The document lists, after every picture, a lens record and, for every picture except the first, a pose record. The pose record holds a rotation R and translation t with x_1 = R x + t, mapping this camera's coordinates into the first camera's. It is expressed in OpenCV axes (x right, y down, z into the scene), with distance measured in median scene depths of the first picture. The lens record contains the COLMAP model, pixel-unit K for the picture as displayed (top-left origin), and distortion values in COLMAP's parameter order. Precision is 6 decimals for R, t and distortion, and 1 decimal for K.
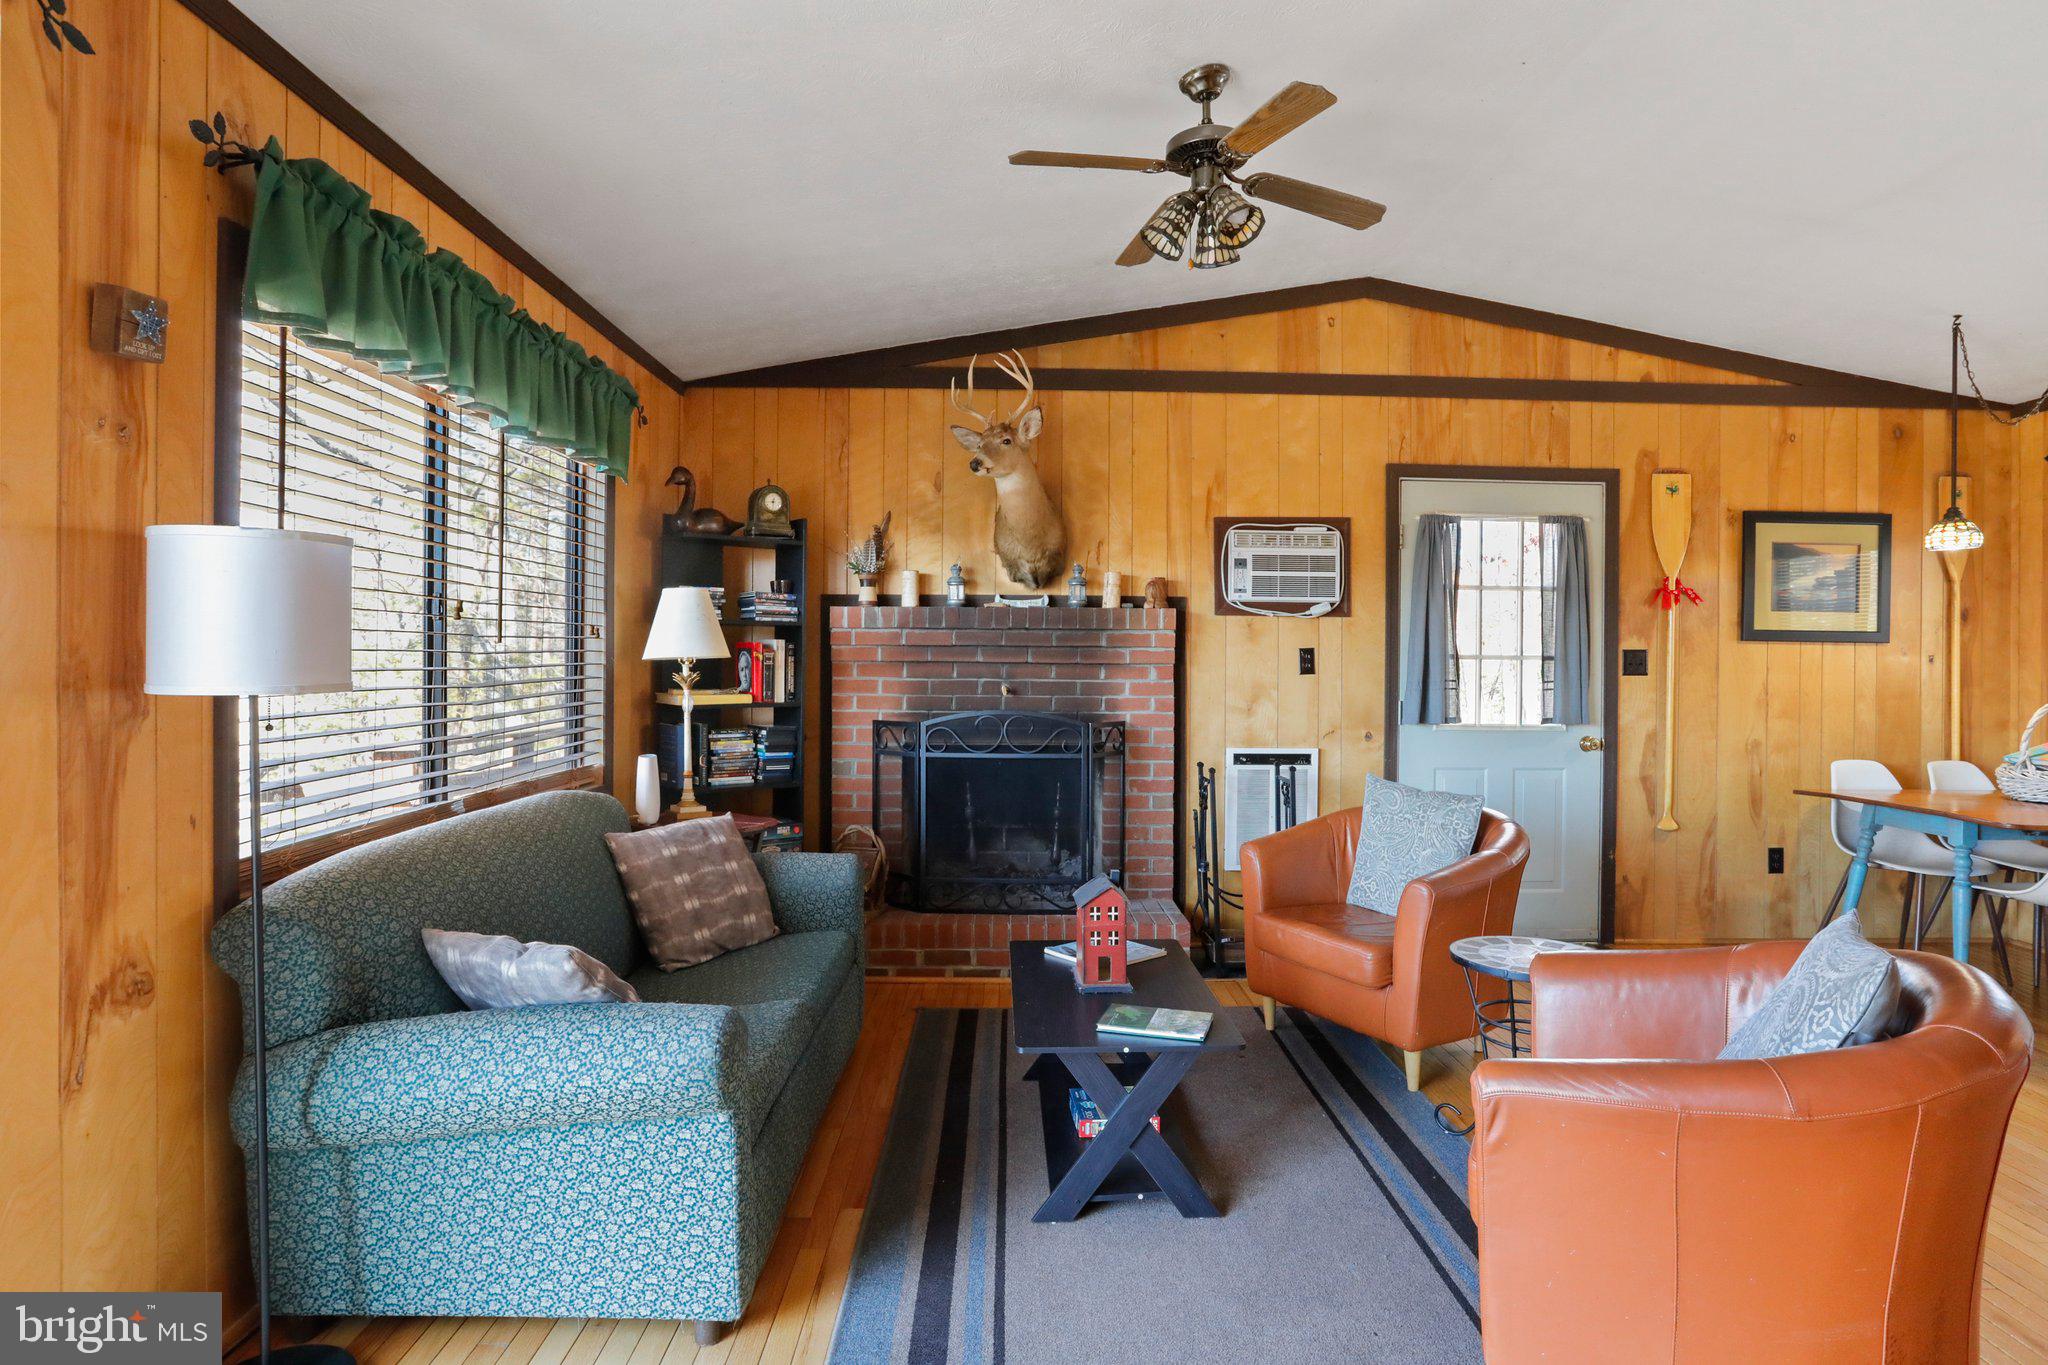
lens RADIAL K [[1079.5, 0, 1026.6], [0, 1079.5, 657.8], [0, 0, 1]] dist [-0.064505, 0.040500]
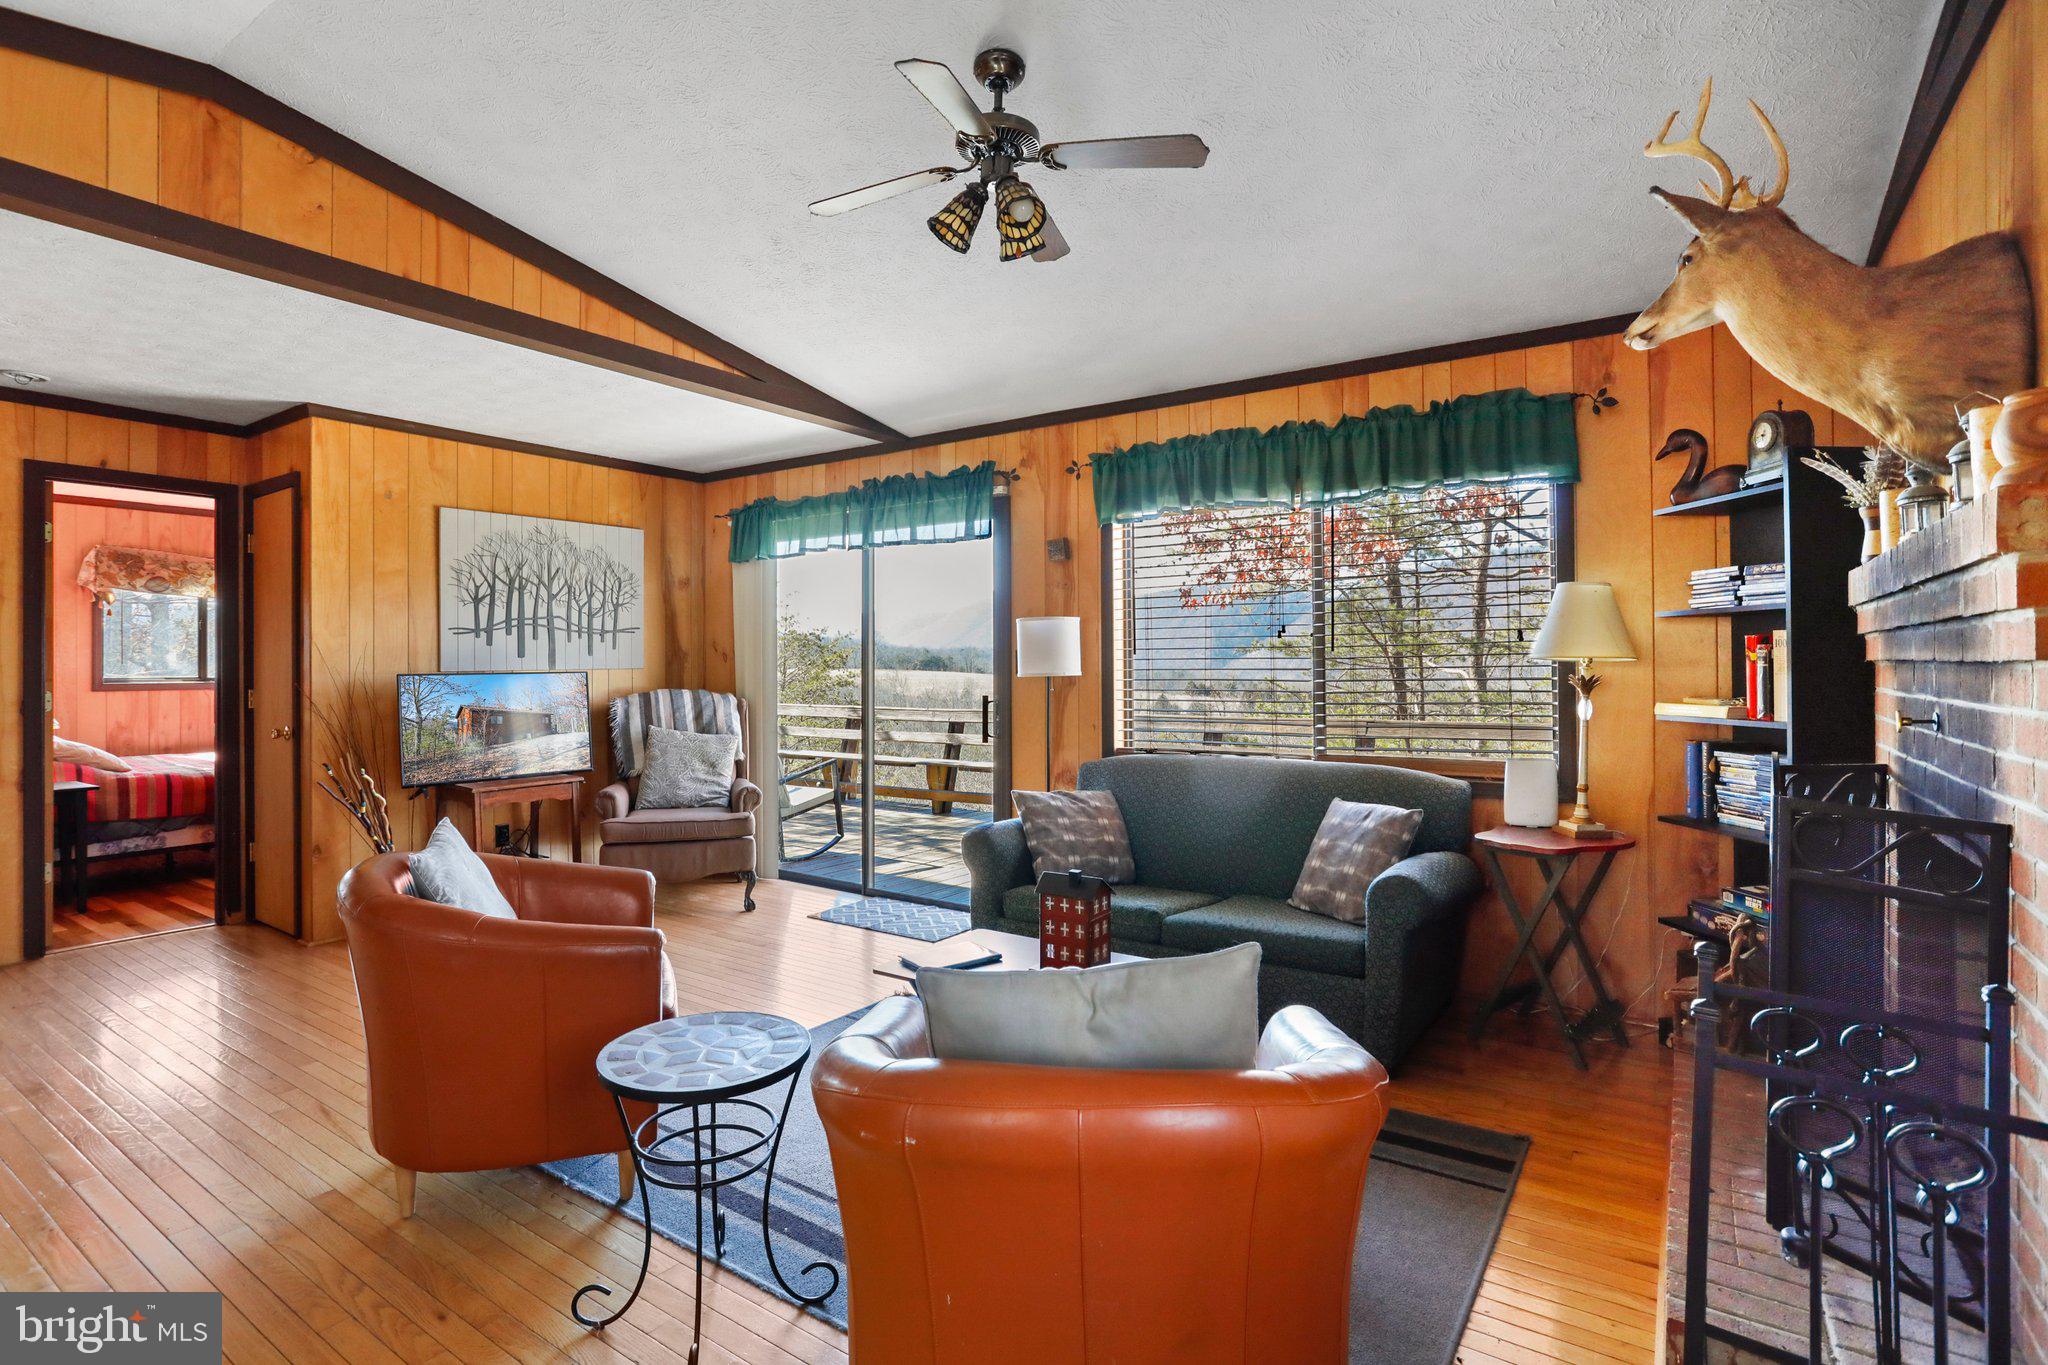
lens RADIAL K [[994.1, 0, 1023.9], [0, 994.1, 657.8], [0, 0, 1]] dist [-0.056702, 0.030817]
pose [[-0.579515, -0.010373, -0.814895, 0.531665], [0.001583, 0.999903, -0.013854, 0.007998], [0.814960, -0.009319, -0.579443, 0.923008]]
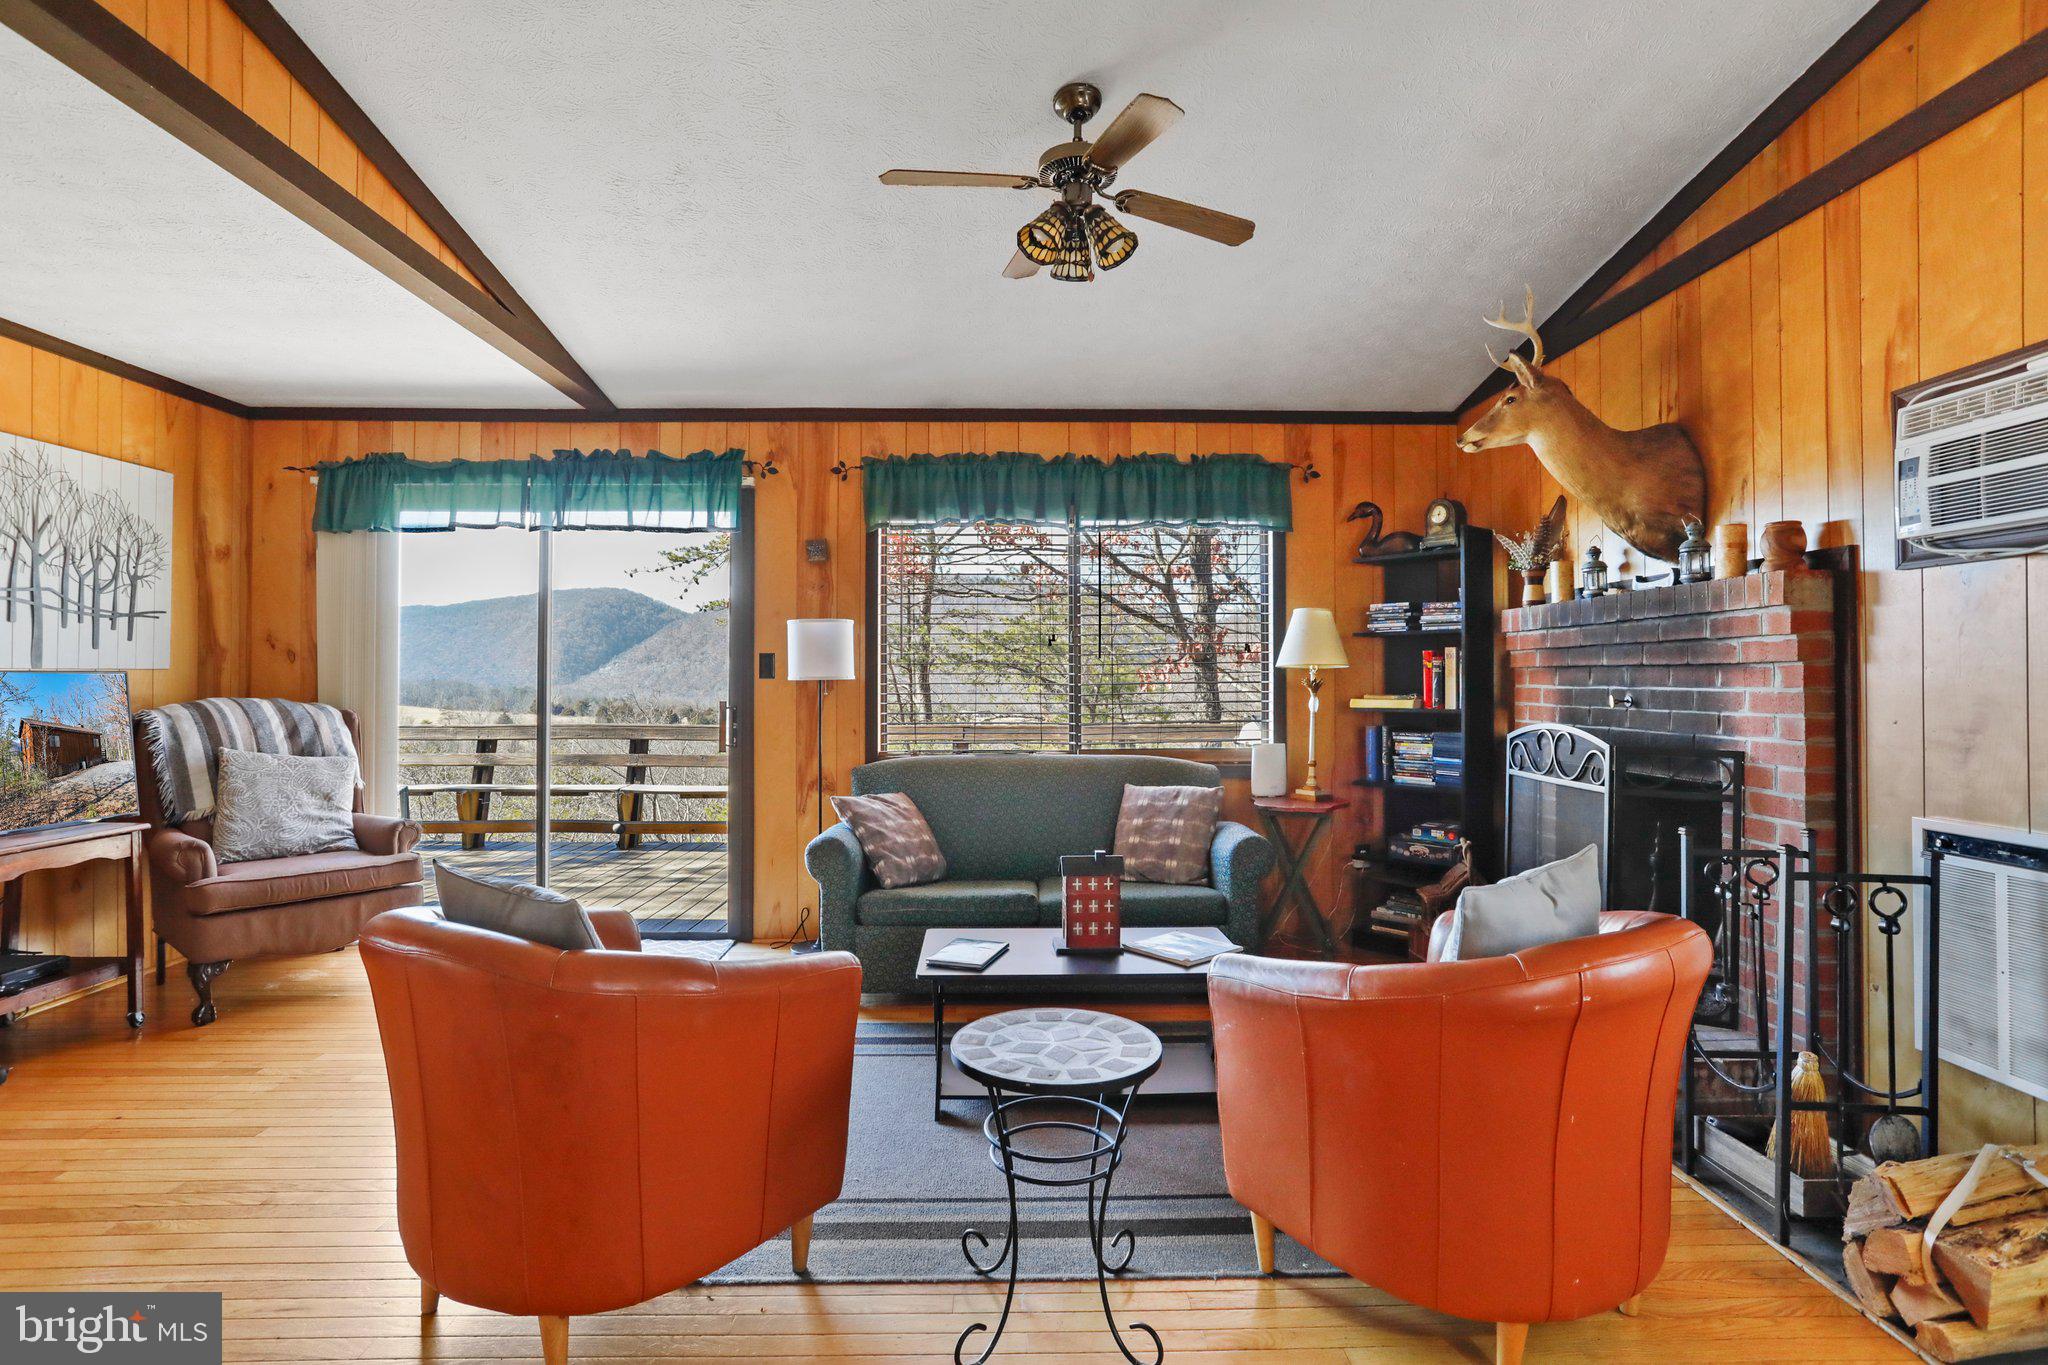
lens RADIAL K [[1009.3, 0, 1025.9], [0, 1009.3, 671.6], [0, 0, 1]] dist [-0.057161, 0.031581]
pose [[0.007206, -0.016266, -0.999842, 0.681710], [0.000034, 0.999868, -0.016267, 0.020095], [0.999974, 0.000083, 0.007205, 0.566009]]
